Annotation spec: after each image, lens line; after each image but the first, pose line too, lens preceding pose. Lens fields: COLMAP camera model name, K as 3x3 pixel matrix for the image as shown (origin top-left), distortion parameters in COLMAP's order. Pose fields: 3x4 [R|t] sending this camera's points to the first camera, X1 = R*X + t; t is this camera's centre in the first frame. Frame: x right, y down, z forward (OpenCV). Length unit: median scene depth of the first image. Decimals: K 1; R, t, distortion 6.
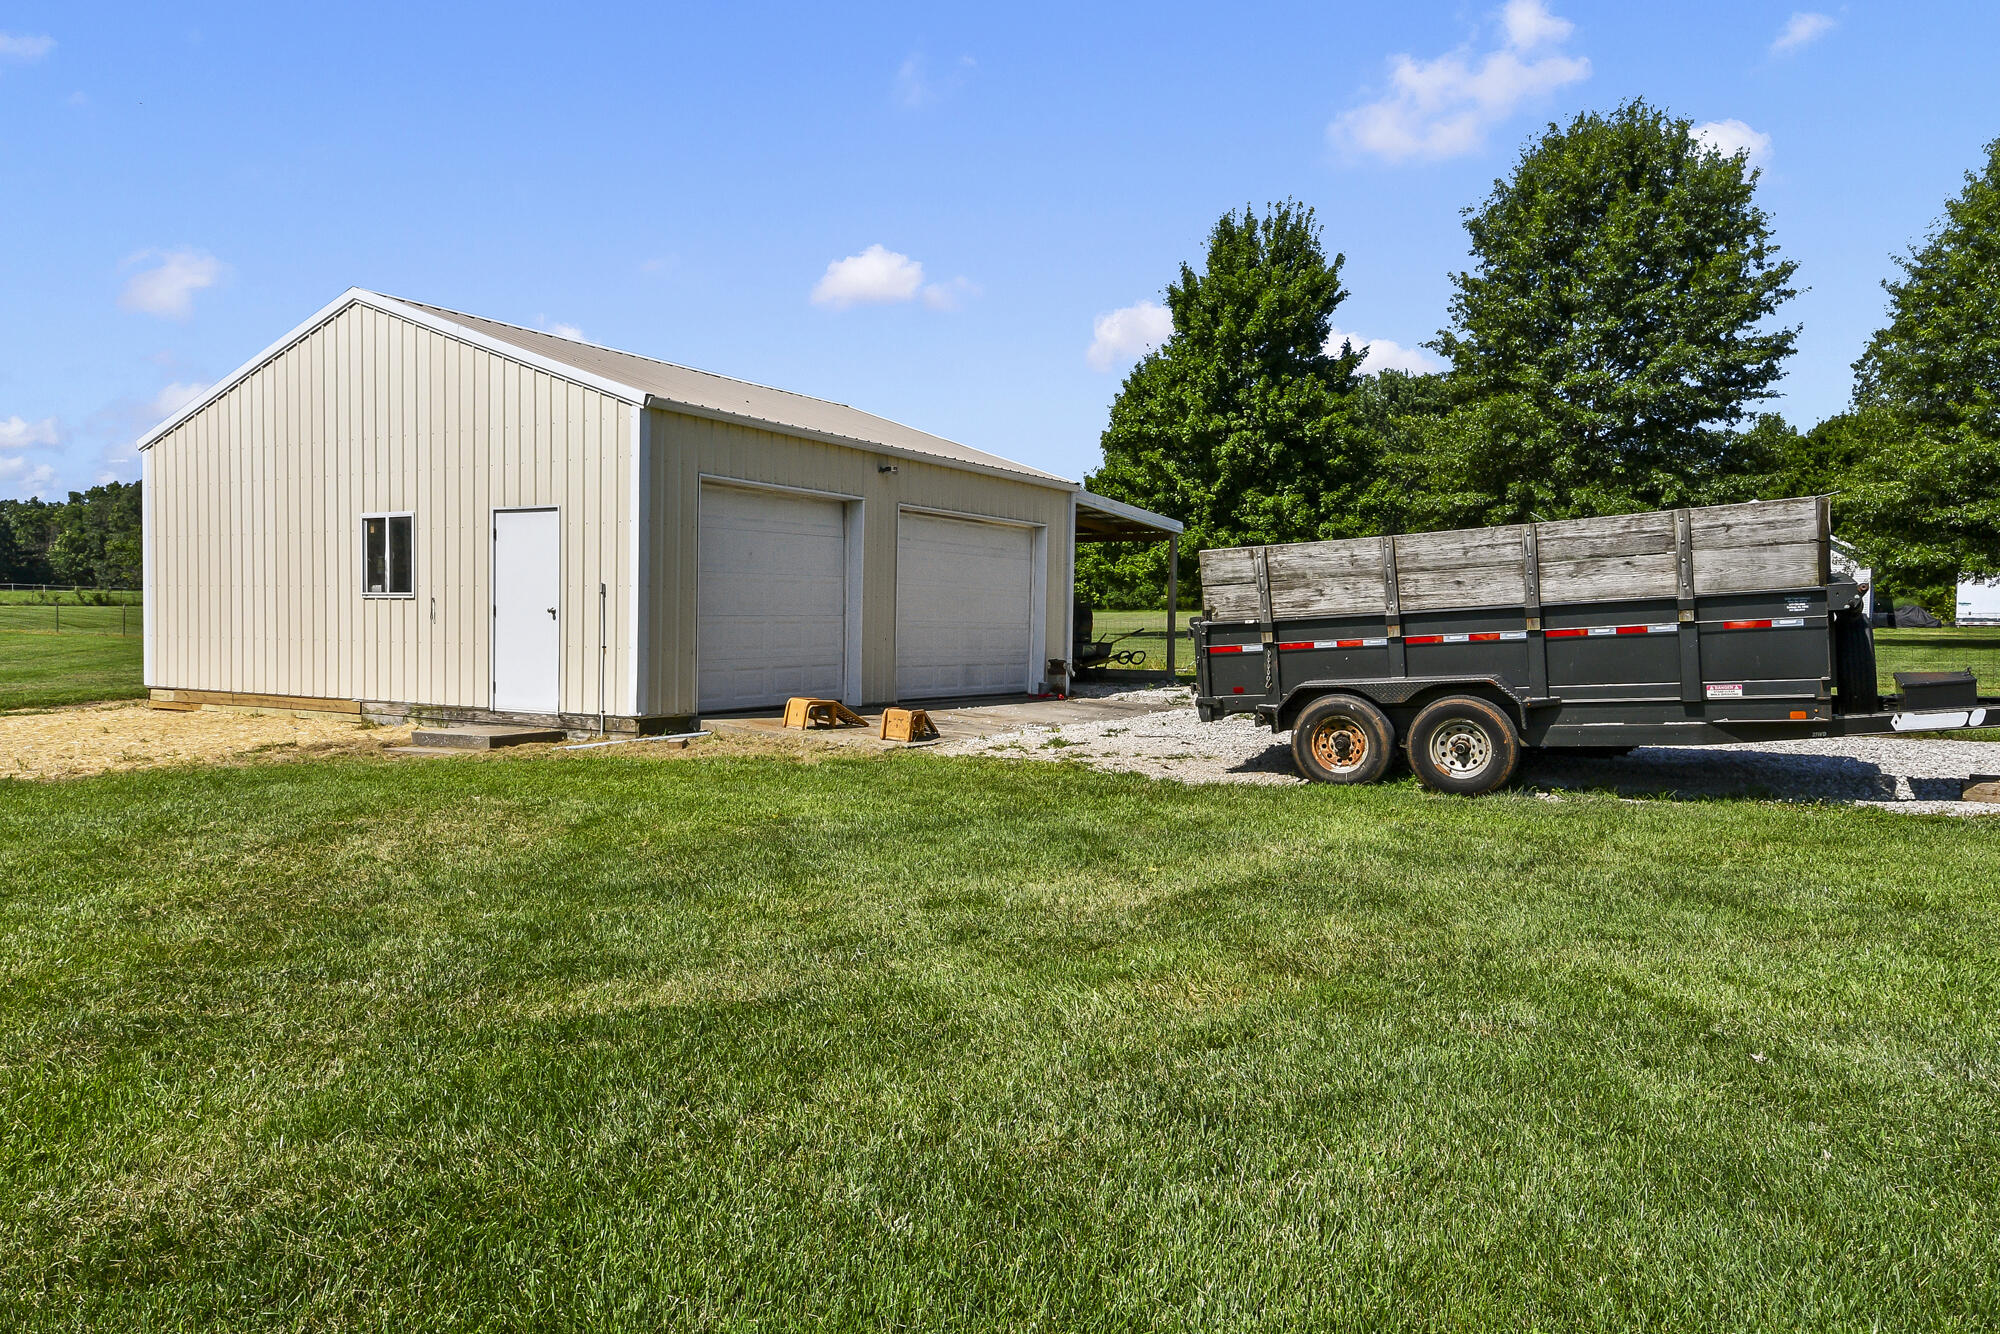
lens RADIAL K [[1447.2, 0, 1027.7], [0, 1447.2, 711.1], [0, 0, 1]] dist [0.027607, 0.006358]
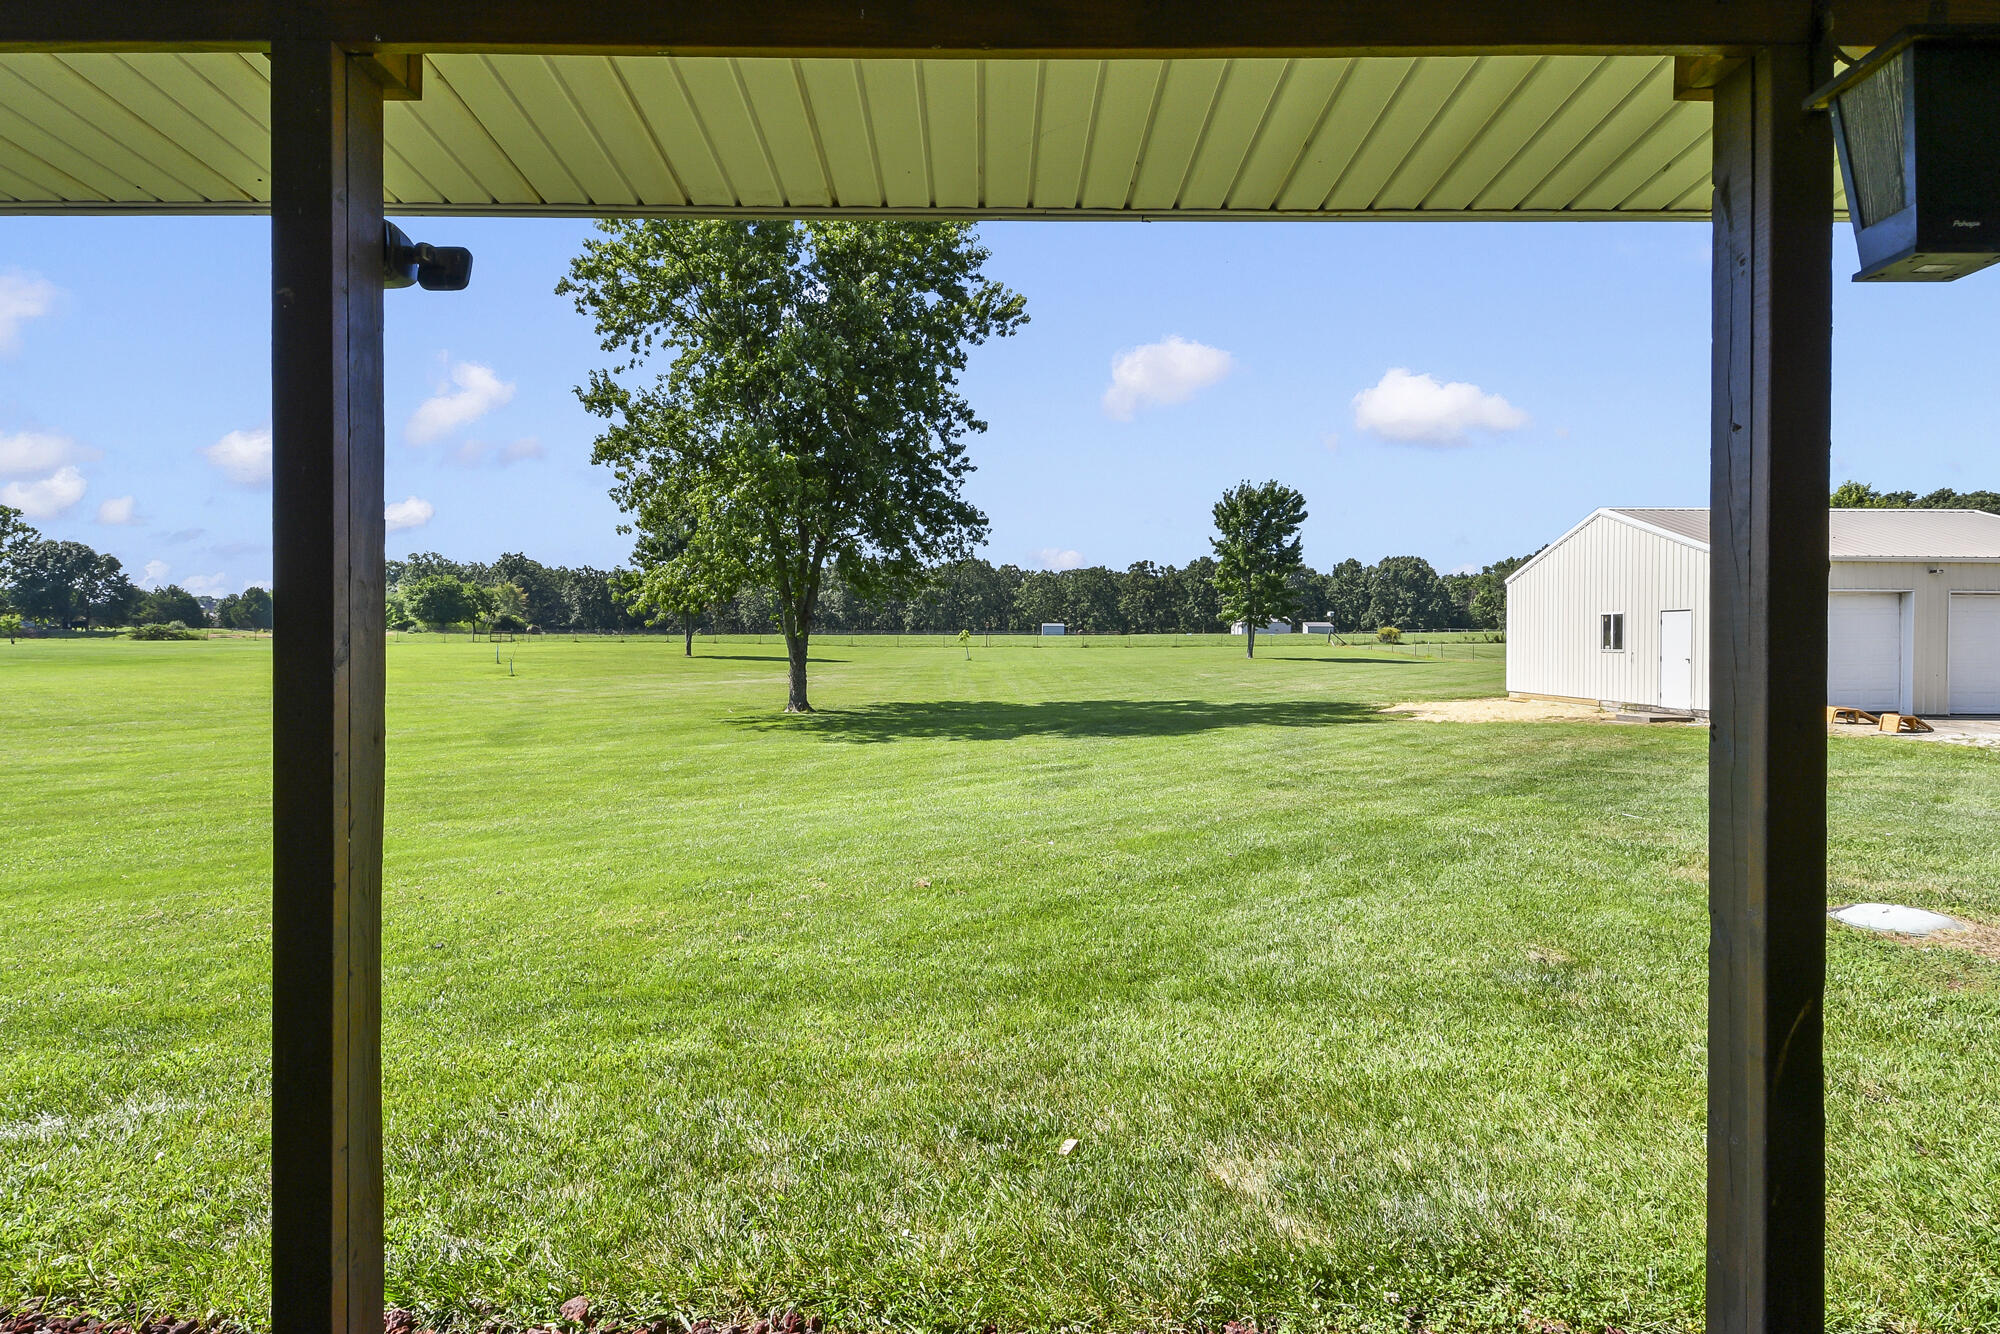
lens RADIAL K [[1035.3, 0, 961.6], [0, 1035.3, 610.9], [0, 0, 1]] dist [0.000974, -0.006895]
pose [[0.503489, -0.034879, -0.863297, 0.412220], [-0.050576, 0.996282, -0.069749, 0.017019], [0.862520, 0.078780, 0.499853, -0.615651]]
